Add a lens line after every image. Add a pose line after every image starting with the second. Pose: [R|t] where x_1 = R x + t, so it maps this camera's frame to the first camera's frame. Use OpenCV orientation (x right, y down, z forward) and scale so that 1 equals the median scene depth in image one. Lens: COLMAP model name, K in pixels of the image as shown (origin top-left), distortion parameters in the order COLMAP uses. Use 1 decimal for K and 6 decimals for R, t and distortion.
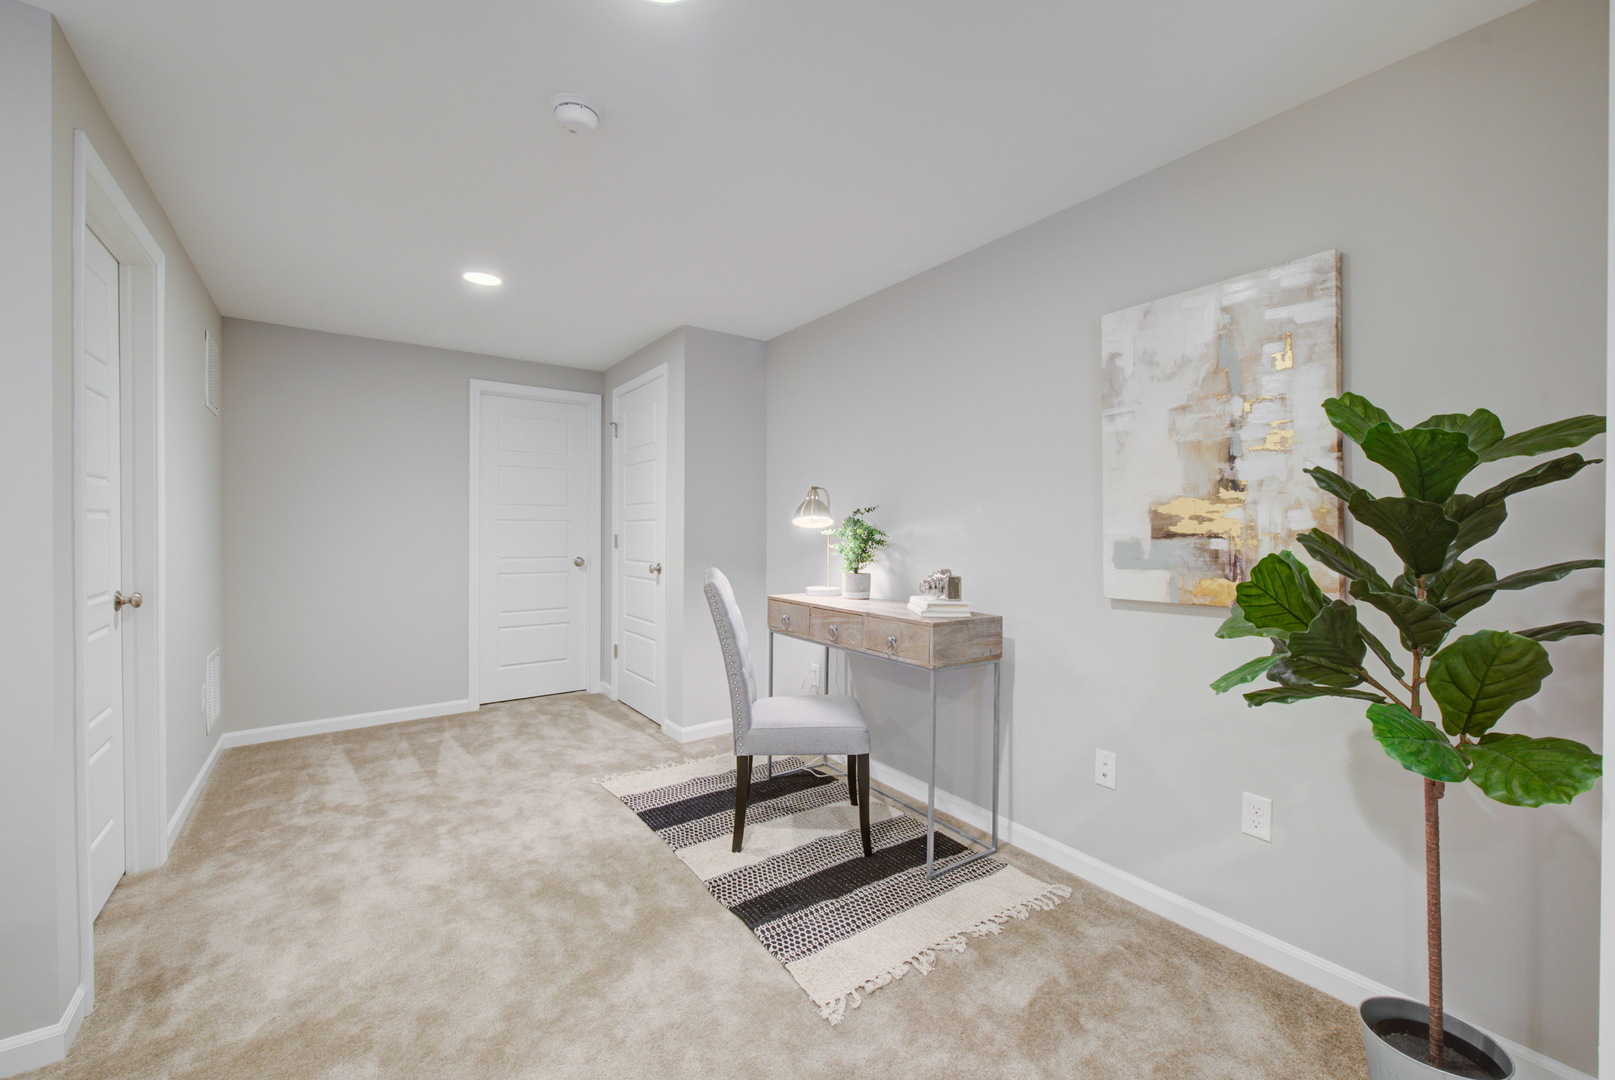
lens RADIAL K [[687.0, 0, 829.3], [0, 687.0, 527.5], [0, 0, 1]] dist [-0.009450, -0.001674]
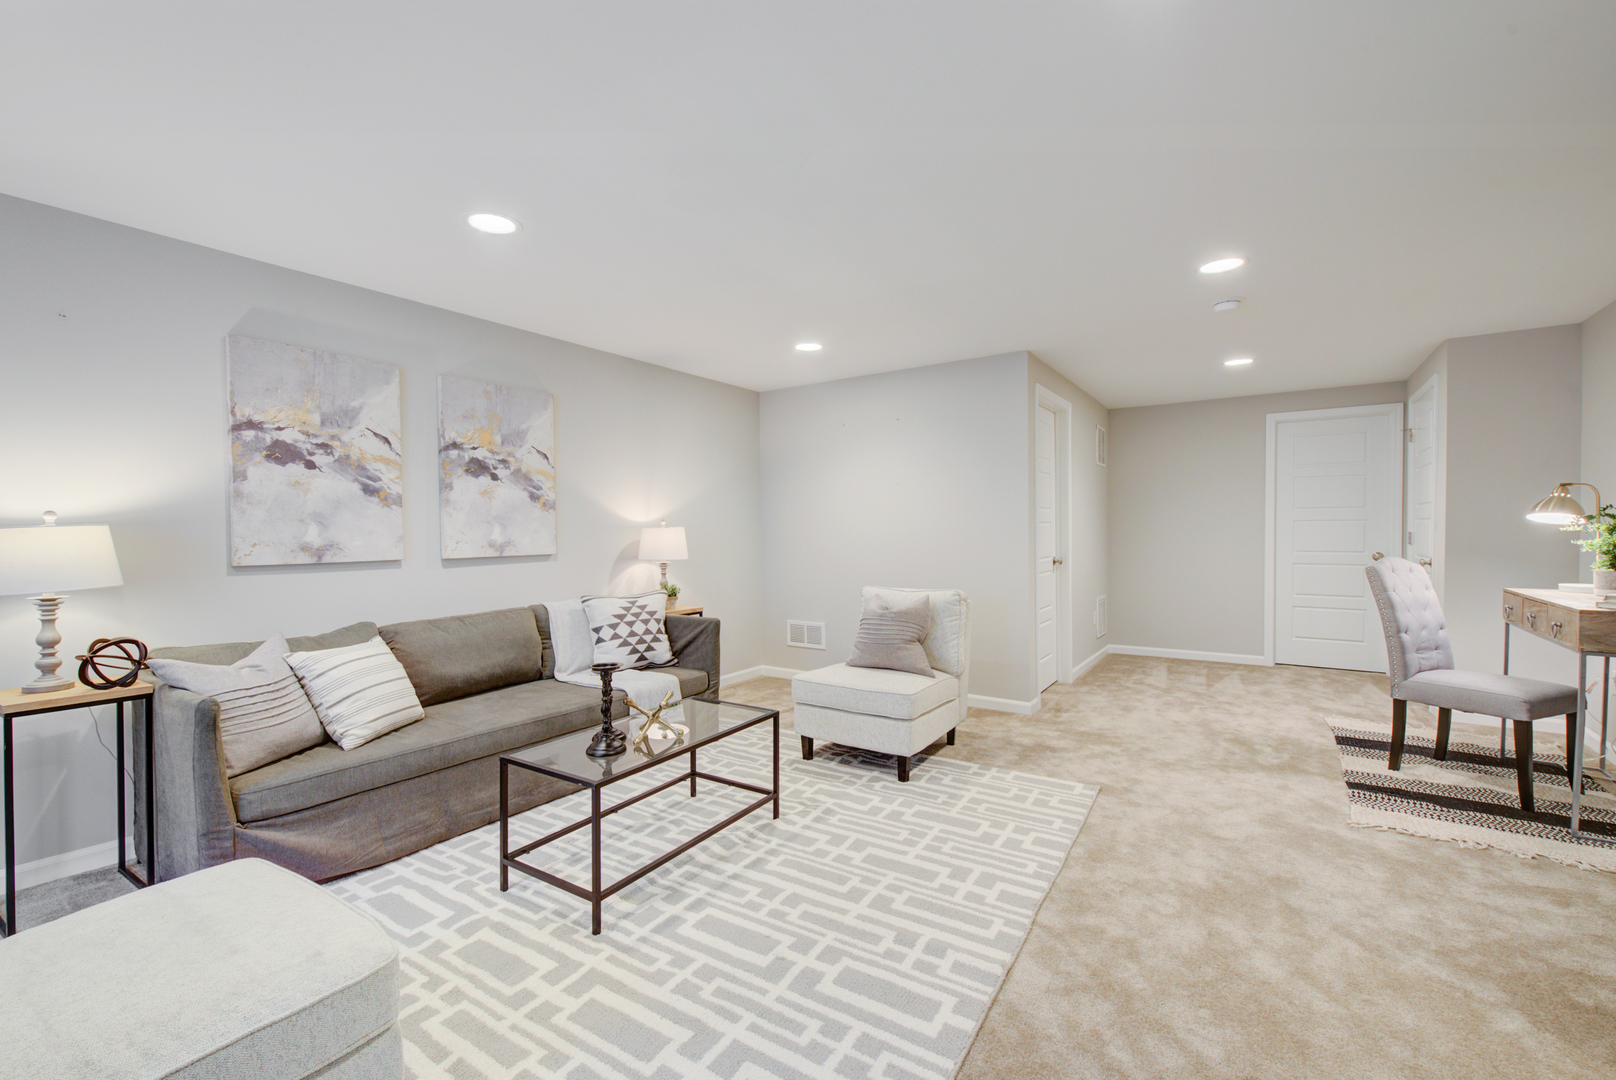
lens RADIAL K [[646.3, 0, 801.5], [0, 646.3, 540.2], [0, 0, 1]] dist [0.005603, 0.000738]
pose [[0.336904, 0.009002, -0.941496, 0.625354], [0.009061, 0.999877, 0.012803, 0.001766], [0.941495, -0.012845, 0.336781, -0.468498]]
